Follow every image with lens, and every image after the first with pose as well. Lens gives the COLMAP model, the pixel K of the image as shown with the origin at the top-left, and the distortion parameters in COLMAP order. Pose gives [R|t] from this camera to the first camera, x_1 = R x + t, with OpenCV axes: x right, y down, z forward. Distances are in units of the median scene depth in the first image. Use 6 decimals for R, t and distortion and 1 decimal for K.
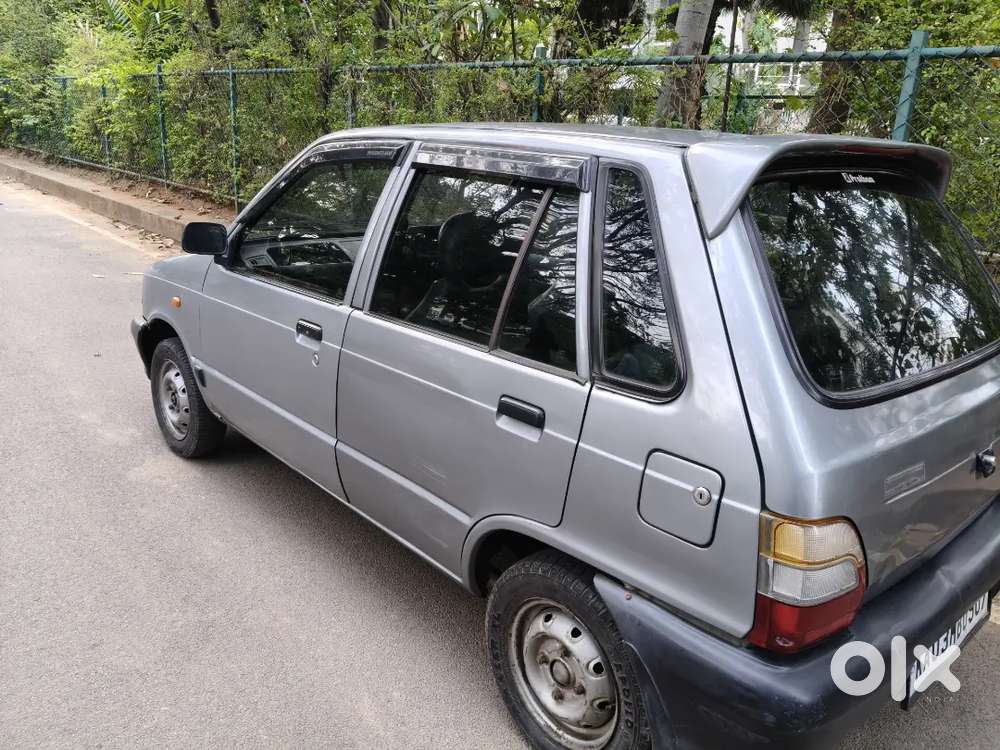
lens RADIAL K [[770.1, 0, 500.0], [0, 770.1, 375.0], [0, 0, 1]] dist [-0.000631, -0.044525]
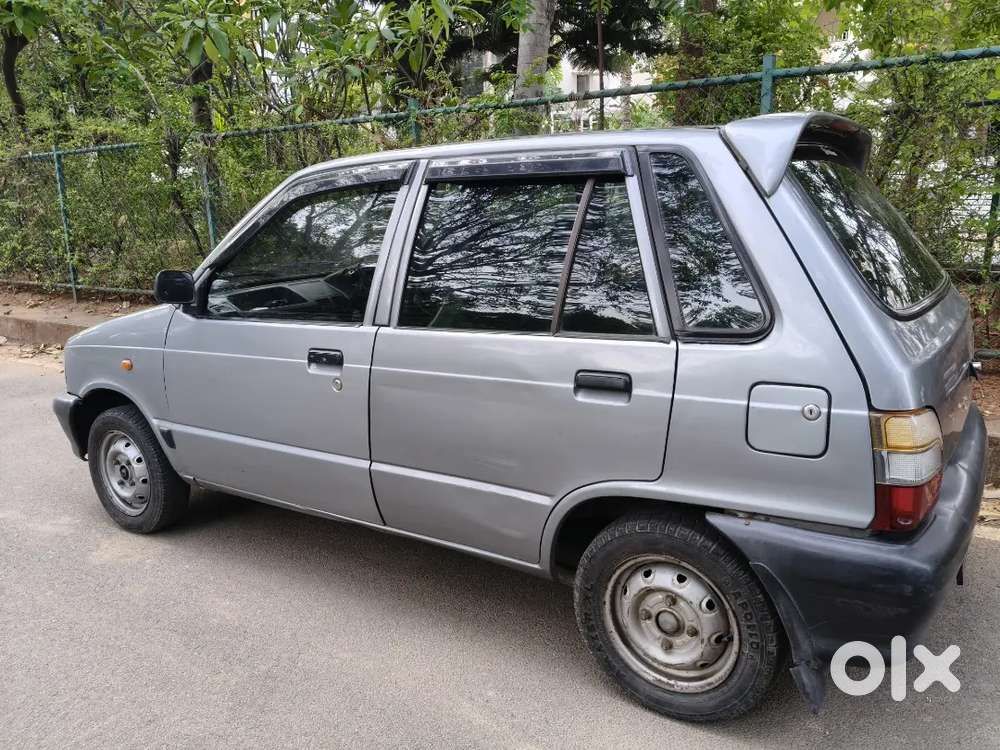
lens RADIAL K [[763.9, 0, 499.6], [0, 763.9, 380.2], [0, 0, 1]] dist [0.038126, -0.106801]
pose [[0.965109, -0.136000, 0.223759, -0.268469], [0.152327, 0.986667, -0.057319, 0.064829], [-0.212980, 0.089404, 0.972958, -0.010196]]
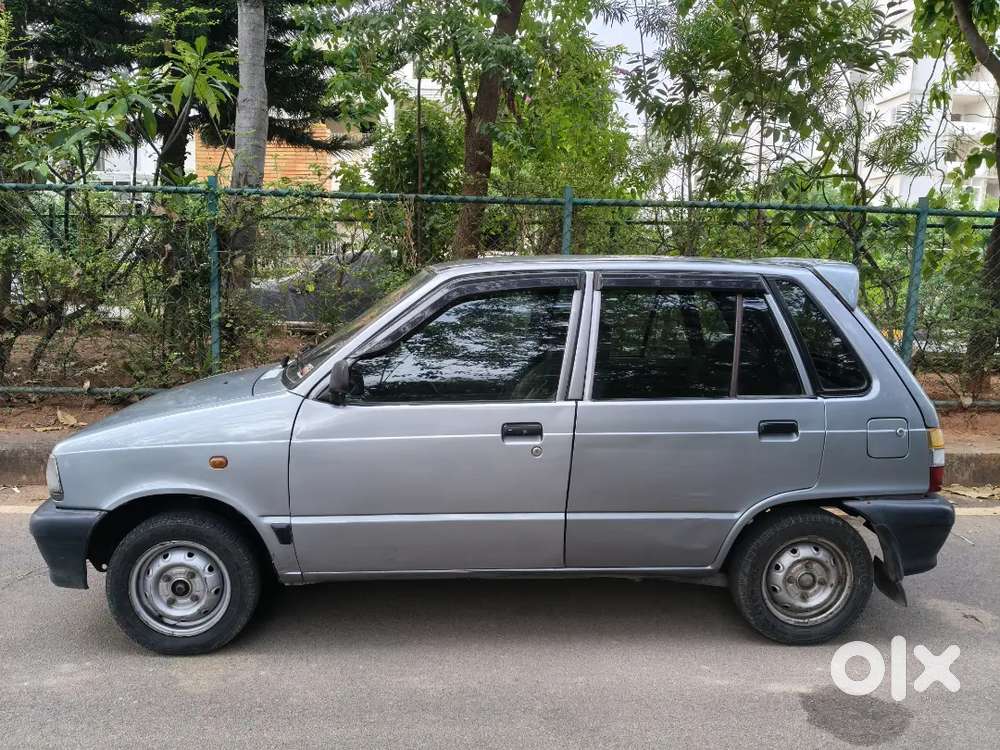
lens RADIAL K [[744.1, 0, 500.0], [0, 744.1, 375.0], [0, 0, 1]] dist [0.009888, -0.001726]
pose [[0.631972, -0.149928, 0.760351, -1.168497], [0.248828, 0.968418, -0.015860, -0.136324], [-0.733960, 0.199219, 0.649319, 0.287891]]
